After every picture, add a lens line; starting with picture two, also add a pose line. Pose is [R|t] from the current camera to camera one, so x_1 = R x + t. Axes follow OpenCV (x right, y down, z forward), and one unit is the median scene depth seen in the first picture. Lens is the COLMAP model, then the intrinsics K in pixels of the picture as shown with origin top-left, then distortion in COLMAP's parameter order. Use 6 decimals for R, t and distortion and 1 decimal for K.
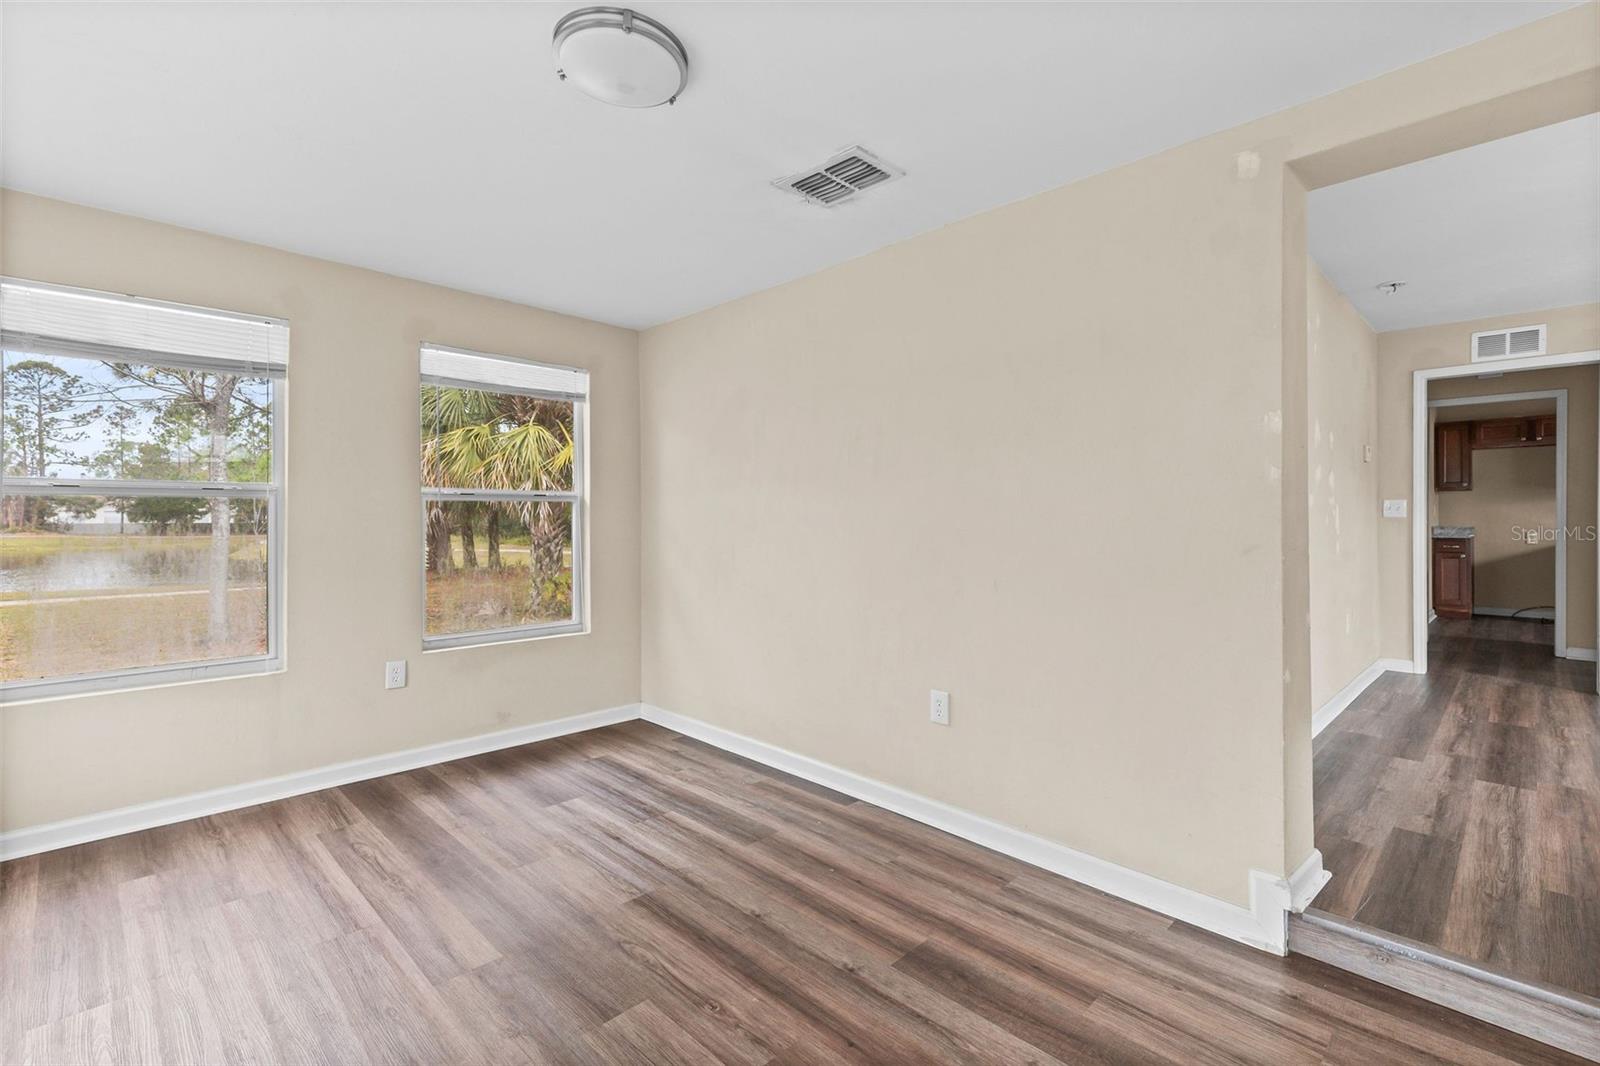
lens RADIAL K [[733.3, 0, 799.6], [0, 733.3, 524.0], [0, 0, 1]] dist [0.005791, 0.000077]
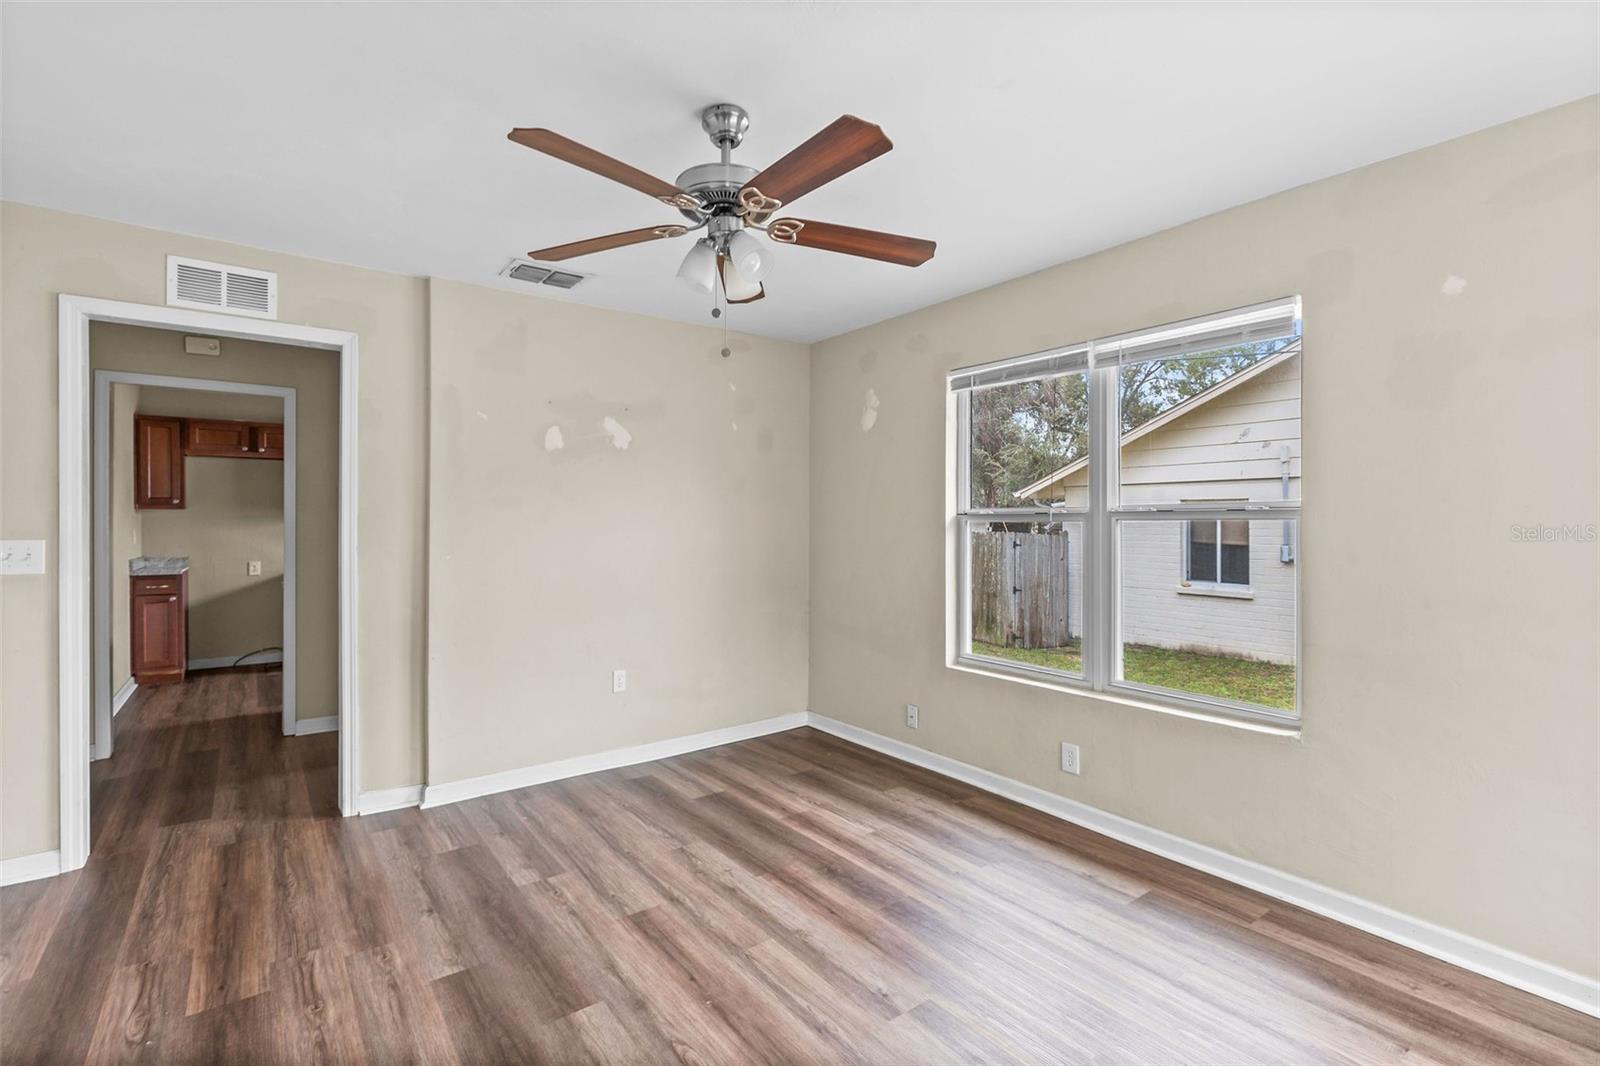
lens RADIAL K [[733.3, 0, 799.6], [0, 733.3, 524.0], [0, 0, 1]] dist [0.005791, 0.000077]
pose [[0.146639, 0.000235, 0.989190, 0.331807], [0.003948, 0.999992, -0.000823, -0.035443], [-0.989182, 0.004026, 0.146637, 0.341716]]
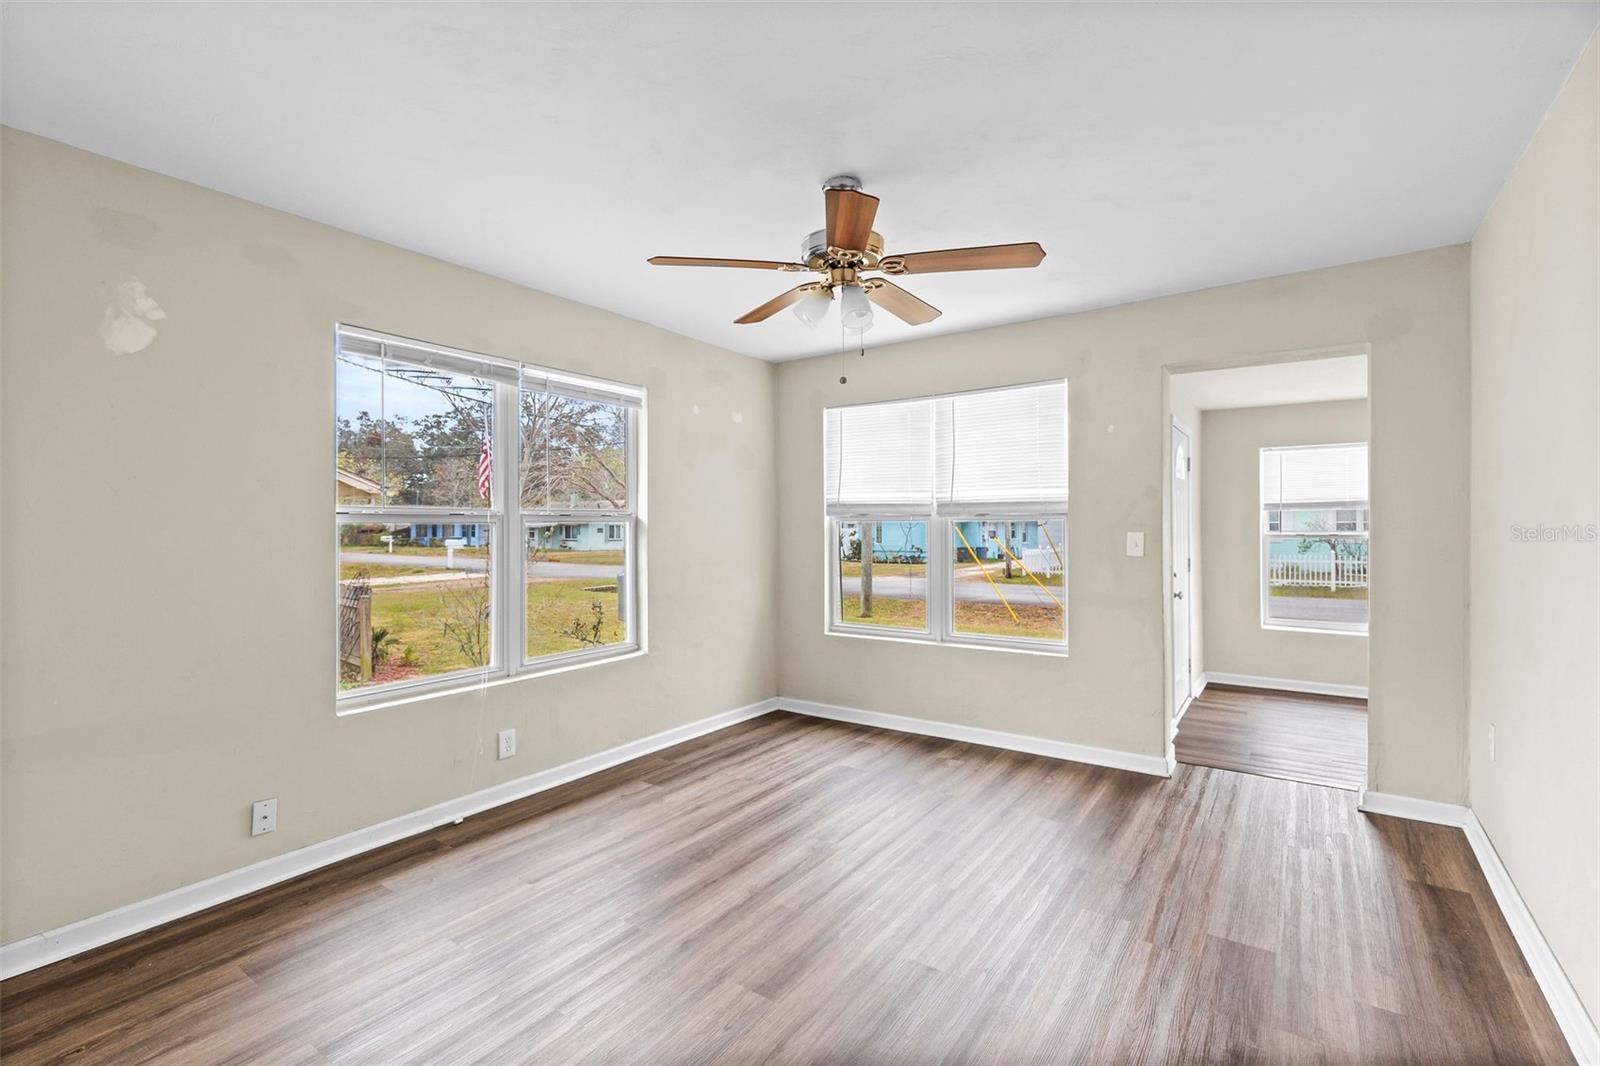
lens RADIAL K [[733.3, 0, 799.6], [0, 733.3, 524.0], [0, 0, 1]] dist [0.005791, 0.000077]
pose [[-0.983877, 0.004076, -0.178801, 0.657663], [0.003800, 0.999991, 0.001887, -0.036035], [0.178807, 0.001177, -0.983883, 0.707689]]
